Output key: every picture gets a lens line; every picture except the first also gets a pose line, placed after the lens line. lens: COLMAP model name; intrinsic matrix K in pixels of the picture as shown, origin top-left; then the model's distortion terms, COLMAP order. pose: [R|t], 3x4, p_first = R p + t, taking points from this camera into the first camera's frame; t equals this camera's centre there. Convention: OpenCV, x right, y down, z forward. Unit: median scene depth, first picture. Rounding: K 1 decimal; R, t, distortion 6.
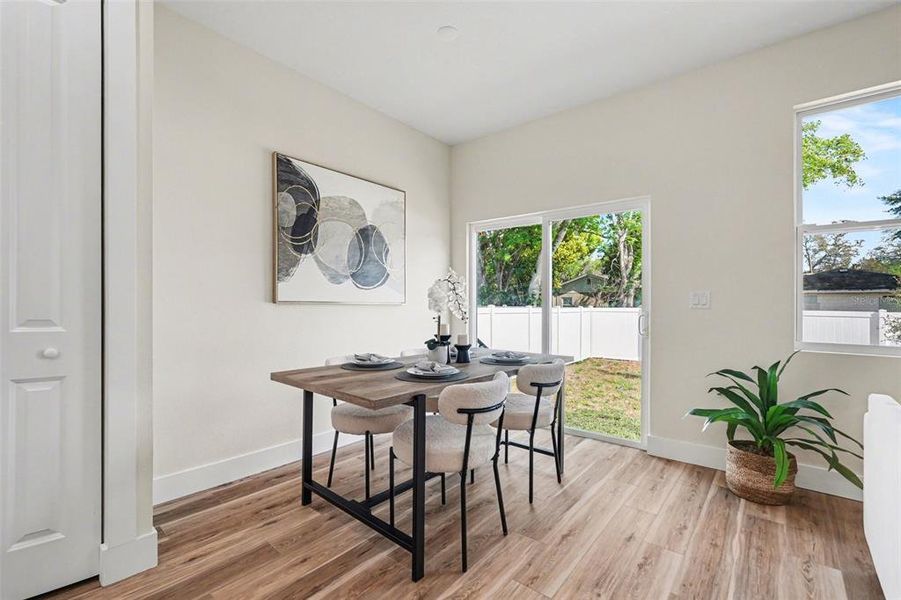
lens RADIAL K [[397.4, 0, 445.6], [0, 397.4, 300.7], [0, 0, 1]] dist [-0.000106, 0.000306]
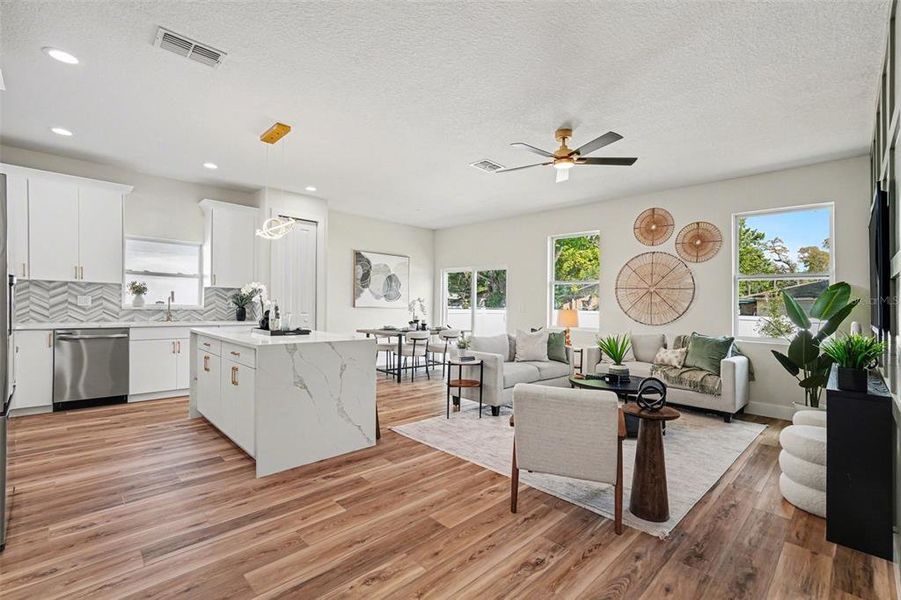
lens RADIAL K [[393.3, 0, 447.6], [0, 393.3, 307.9], [0, 0, 1]] dist [0.000045, 0.000152]
pose [[0.995781, 0.006663, -0.091524, 0.389542], [-0.005508, 0.999902, 0.012866, -0.027041], [0.091601, -0.012307, 0.995720, -1.427225]]
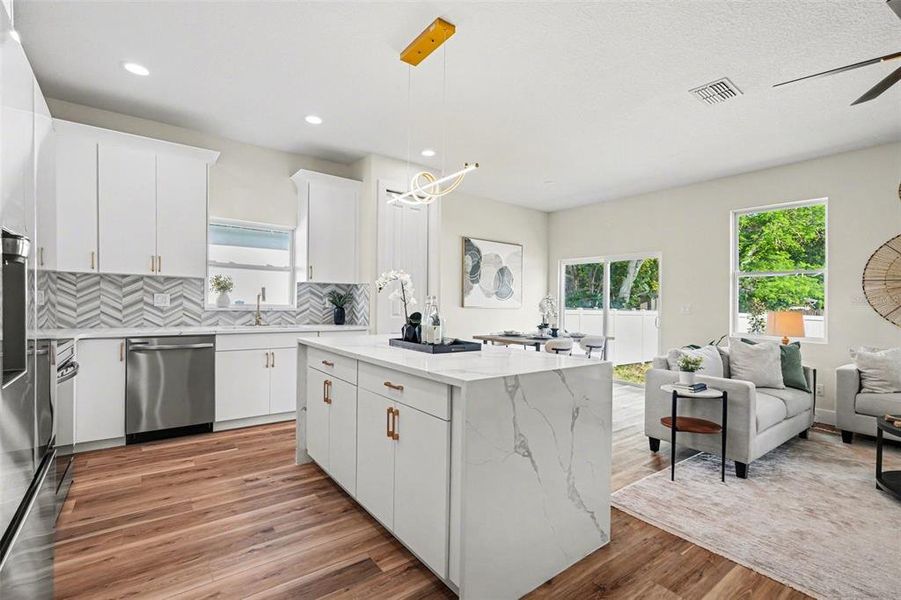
lens RADIAL K [[405.6, 0, 447.7], [0, 405.6, 307.1], [0, 0, 1]] dist [0.001488, 0.000259]
pose [[0.976052, 0.005649, -0.217463, -0.037458], [-0.003032, 0.999919, 0.012364, -0.022939], [0.217515, -0.011409, 0.975990, -1.053340]]
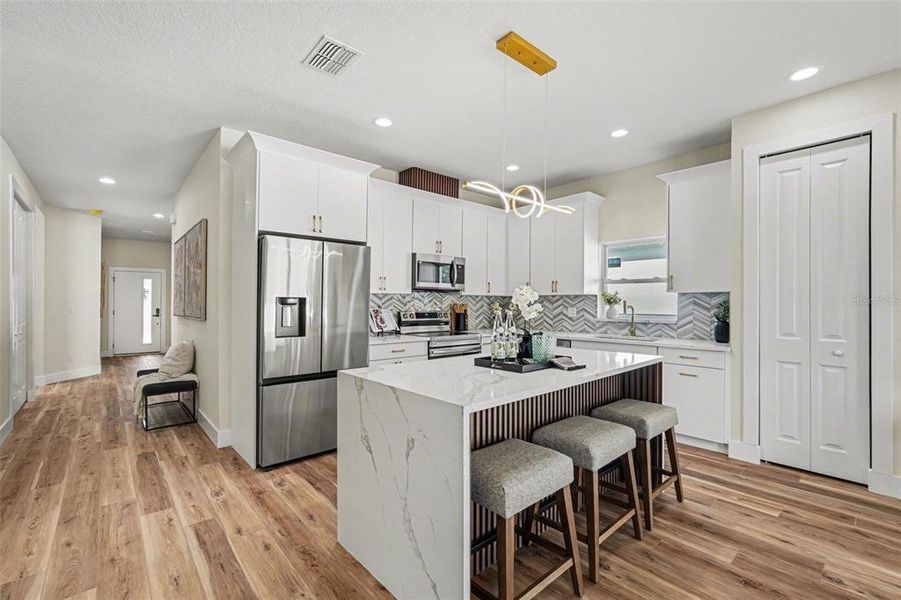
lens RADIAL K [[393.3, 0, 447.6], [0, 393.3, 307.9], [0, 0, 1]] dist [0.000045, 0.000152]
pose [[-0.143068, -0.004418, -0.989703, 0.549540], [0.001108, 0.999989, -0.004624, -0.038335], [0.989712, -0.001759, -0.143061, -0.281781]]
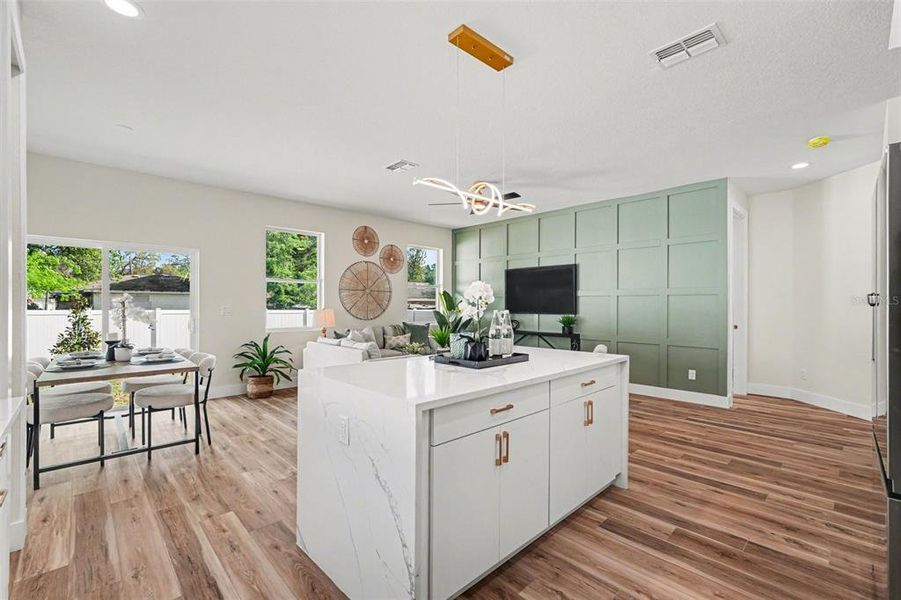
lens RADIAL K [[397.4, 0, 445.6], [0, 397.4, 300.7], [0, 0, 1]] dist [-0.000106, 0.000306]
pose [[0.105997, -0.009592, 0.994320, -1.071260], [-0.006901, 0.999922, 0.010382, -0.062417], [-0.994342, -0.007962, 0.105923, -0.255535]]
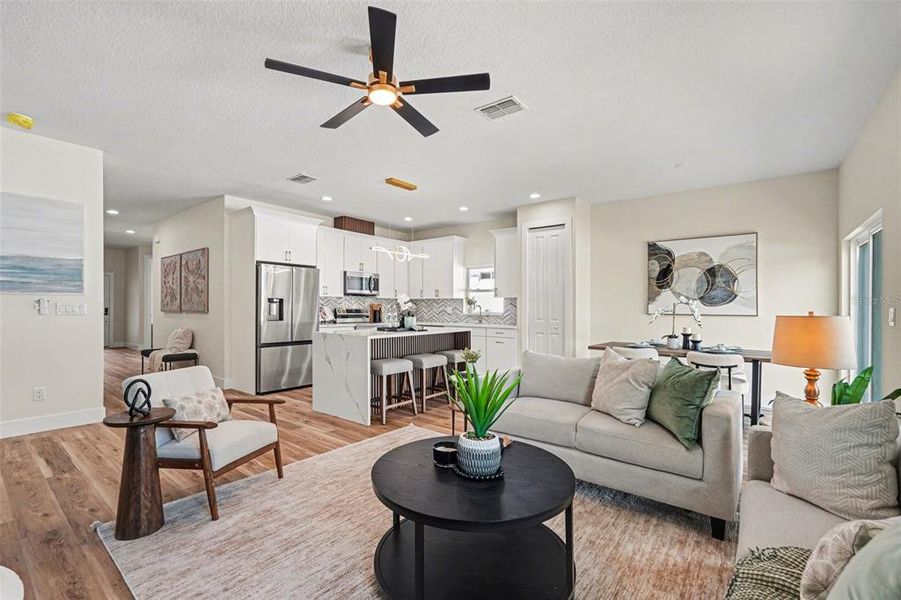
lens RADIAL K [[390.4, 0, 453.5], [0, 390.4, 323.8], [0, 0, 1]] dist [-0.001385, -0.000125]
pose [[0.055001, 0.026924, -0.998123, 1.426911], [-0.000237, 0.999637, 0.026952, -0.002983], [0.998486, -0.001246, 0.054987, -0.110295]]
